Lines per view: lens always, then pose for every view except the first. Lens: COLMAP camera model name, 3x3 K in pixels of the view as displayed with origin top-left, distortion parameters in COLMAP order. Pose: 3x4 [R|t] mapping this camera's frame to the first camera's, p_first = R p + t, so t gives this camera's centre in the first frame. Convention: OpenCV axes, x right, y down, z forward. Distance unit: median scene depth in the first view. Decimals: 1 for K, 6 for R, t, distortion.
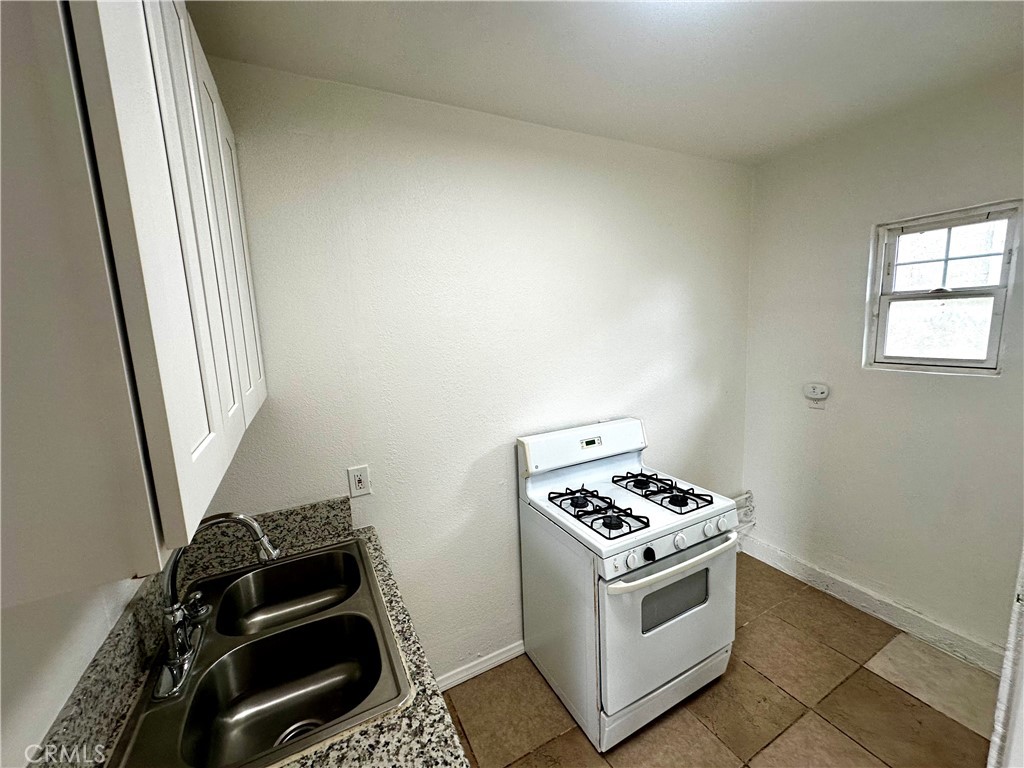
lens RADIAL K [[407.2, 0, 509.1], [0, 407.2, 382.5], [0, 0, 1]] dist [-0.001635, 0.000671]
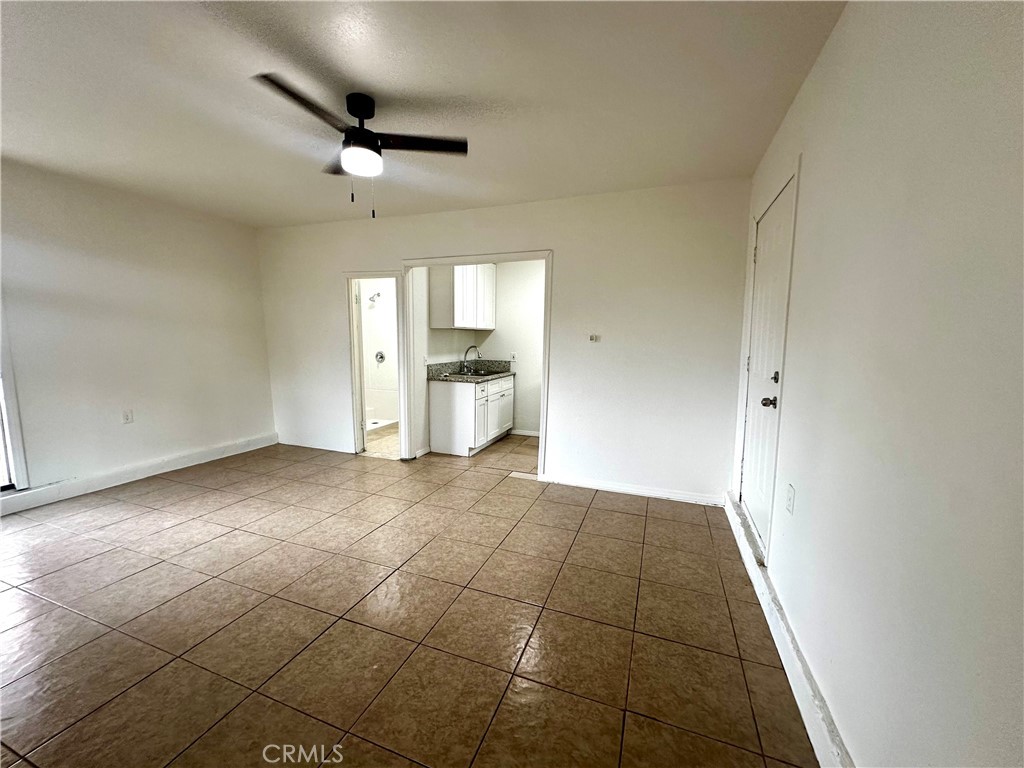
lens RADIAL K [[407.2, 0, 512.5], [0, 407.2, 385.3], [0, 0, 1]] dist [-0.001635, 0.000671]
pose [[0.681427, 0.144423, -0.717495, 1.846534], [-0.151543, 0.986934, 0.054733, 0.251583], [0.716025, 0.071434, 0.694410, -1.193993]]
